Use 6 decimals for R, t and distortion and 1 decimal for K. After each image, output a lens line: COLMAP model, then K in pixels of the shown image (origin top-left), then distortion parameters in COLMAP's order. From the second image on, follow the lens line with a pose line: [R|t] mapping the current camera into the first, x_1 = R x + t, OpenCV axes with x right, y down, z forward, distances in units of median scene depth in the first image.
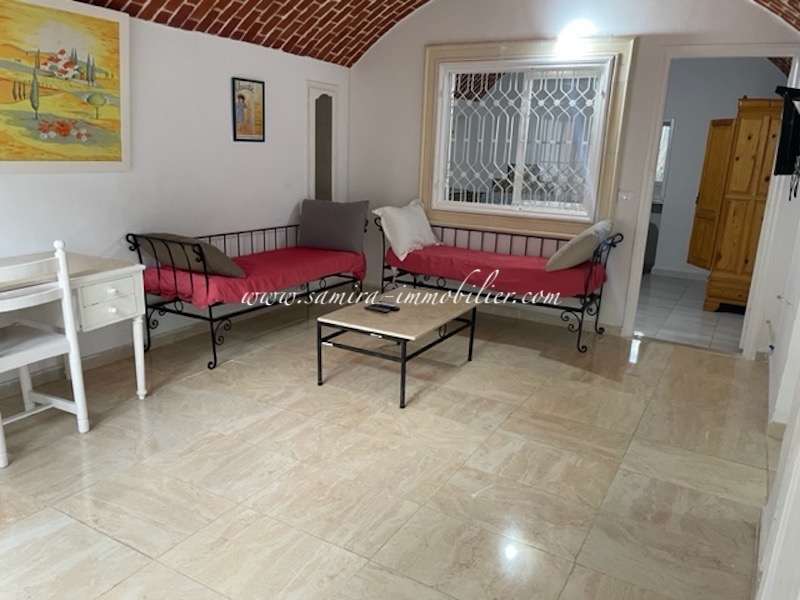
lens RADIAL K [[610.0, 0, 396.0], [0, 610.0, 301.0], [0, 0, 1]] dist [0.052895, -0.062161]
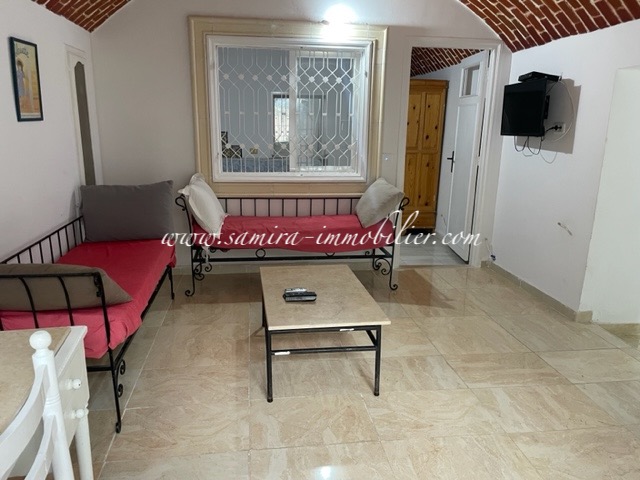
lens RADIAL K [[488.0, 0, 319.6], [0, 488.0, 240.3], [0, 0, 1]] dist [0.052895, -0.062161]
pose [[0.792171, -0.171541, 0.585695, -0.350090], [0.163992, 0.984221, 0.066458, -0.097916], [-0.587854, 0.043403, 0.807802, 0.305218]]
